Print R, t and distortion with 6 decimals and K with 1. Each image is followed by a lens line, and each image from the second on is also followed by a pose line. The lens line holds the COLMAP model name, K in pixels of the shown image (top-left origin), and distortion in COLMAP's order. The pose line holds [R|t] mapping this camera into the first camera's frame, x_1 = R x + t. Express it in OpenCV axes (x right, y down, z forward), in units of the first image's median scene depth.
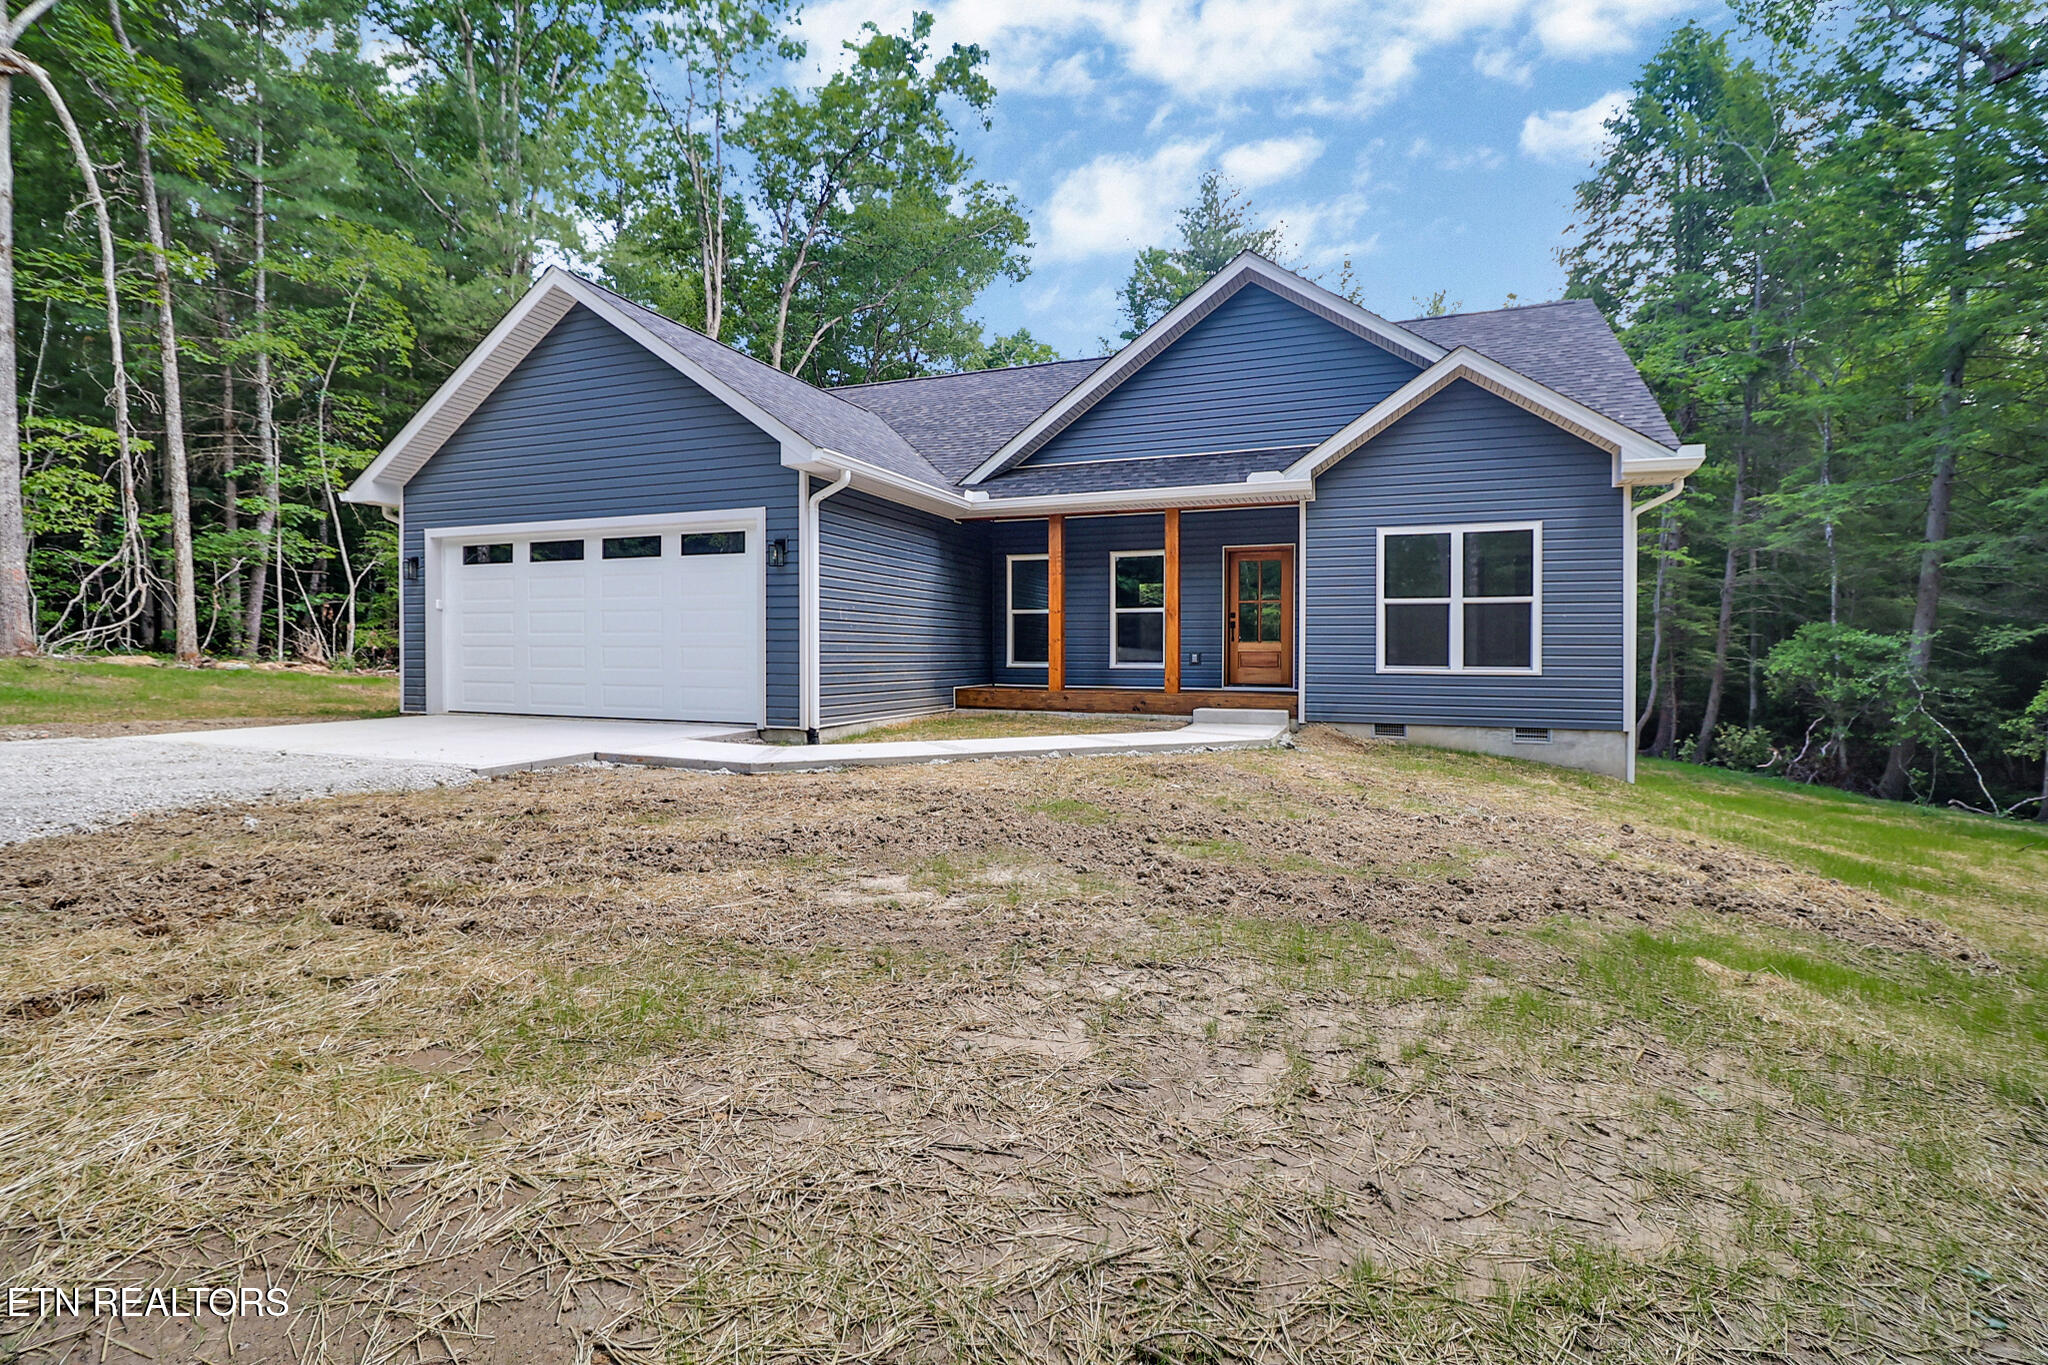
lens RADIAL K [[944.8, 0, 1012.1], [0, 944.8, 656.2], [0, 0, 1]] dist [-0.014165, -0.000620]
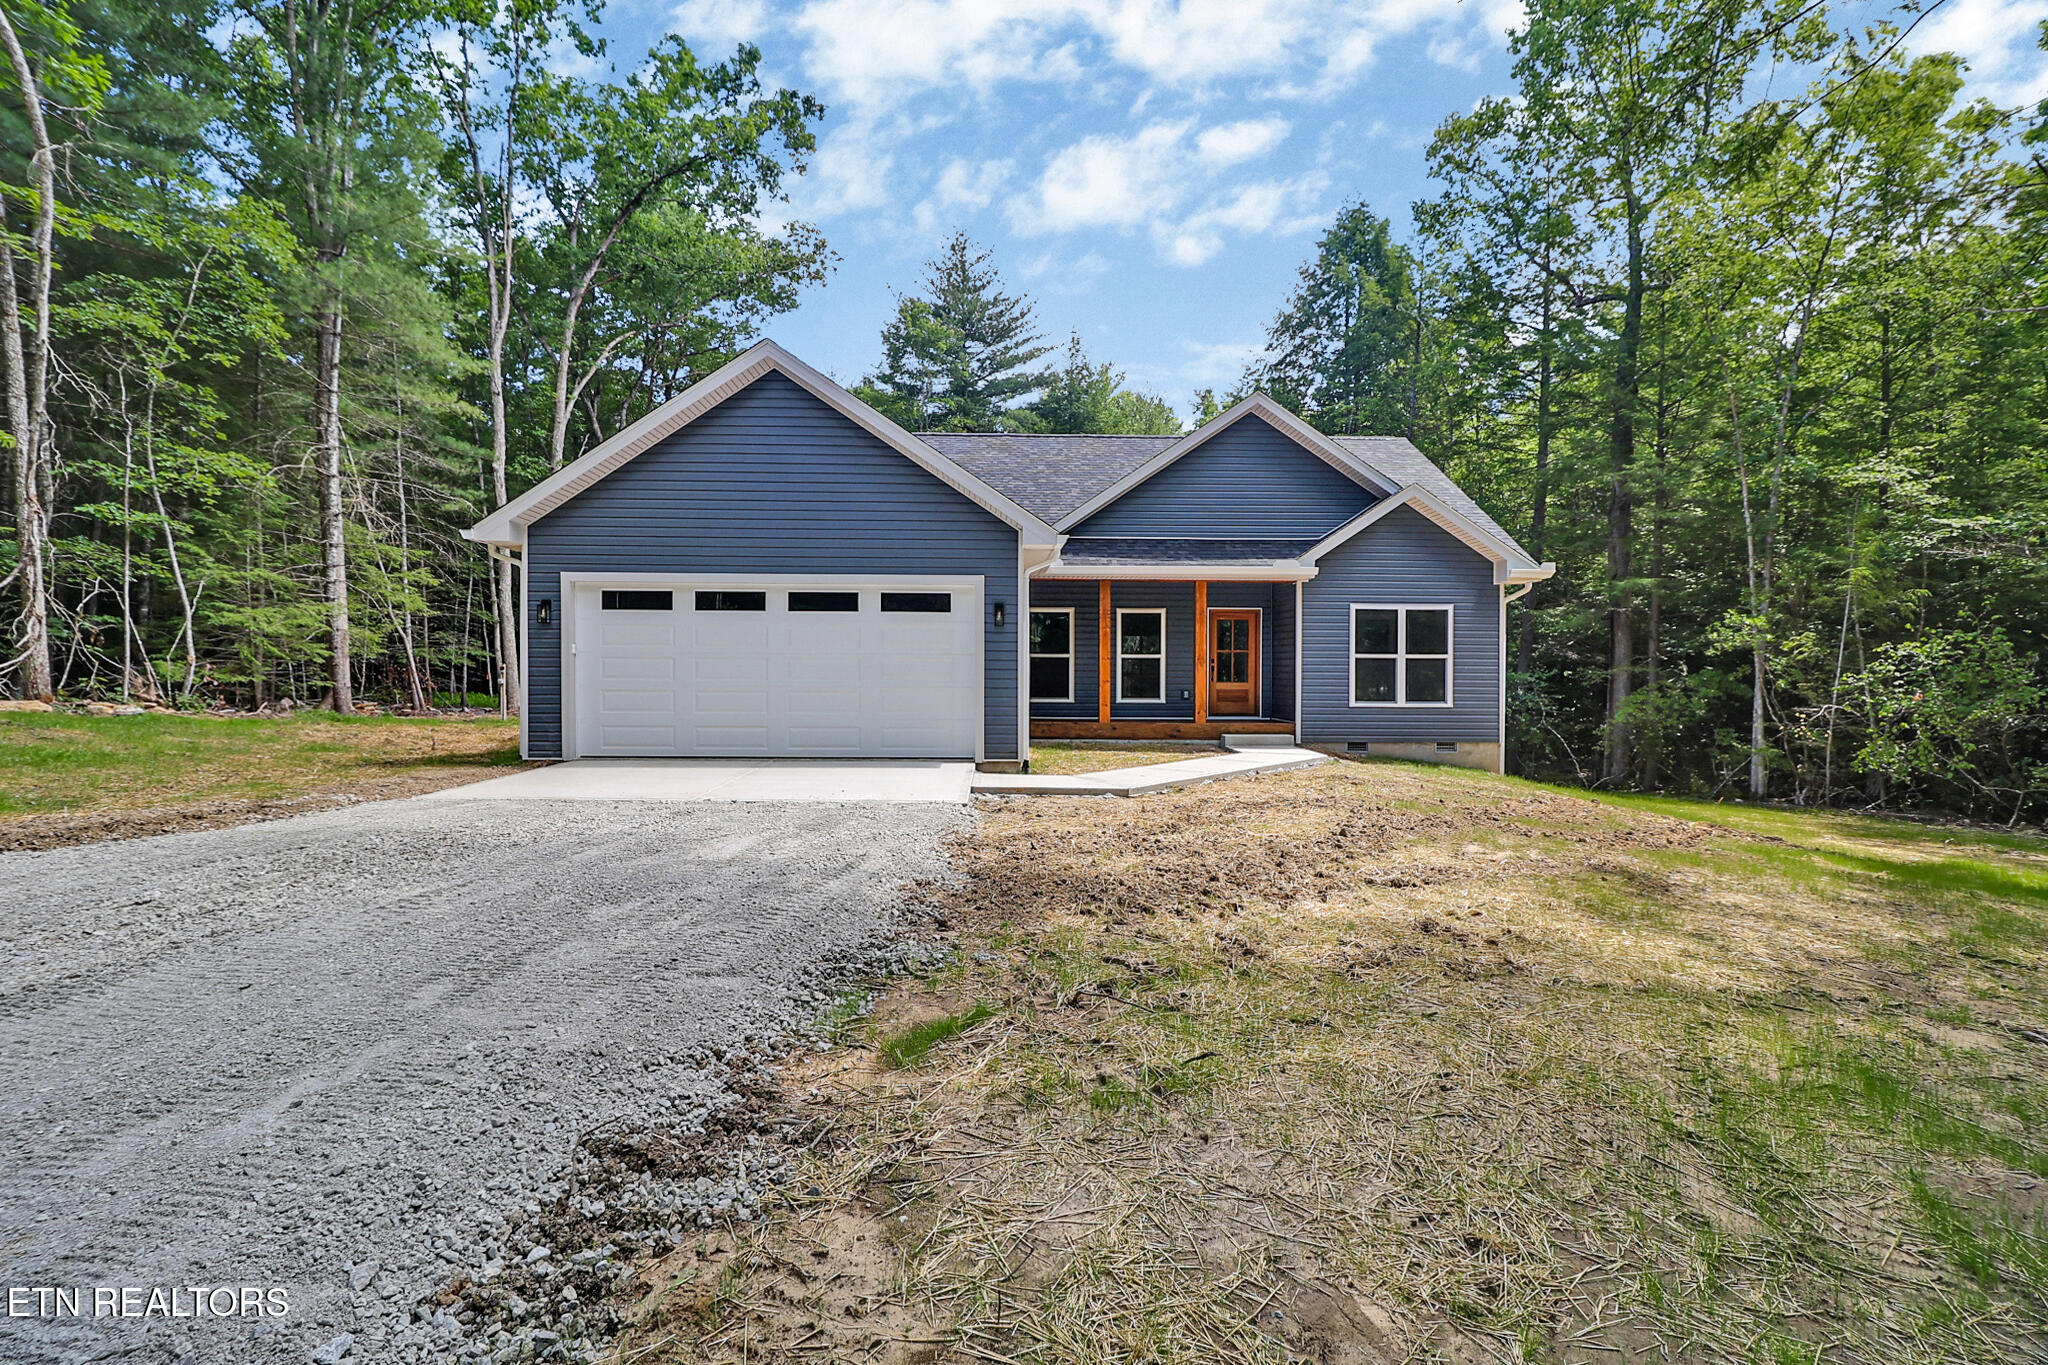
lens RADIAL K [[943.6, 0, 999.6], [0, 943.6, 679.4], [0, 0, 1]] dist [-0.001461, -0.000624]
pose [[0.925678, -0.001729, 0.378309, -0.631294], [0.000145, 0.999991, 0.004216, -0.029243], [-0.378313, -0.003848, 0.925670, -0.105121]]
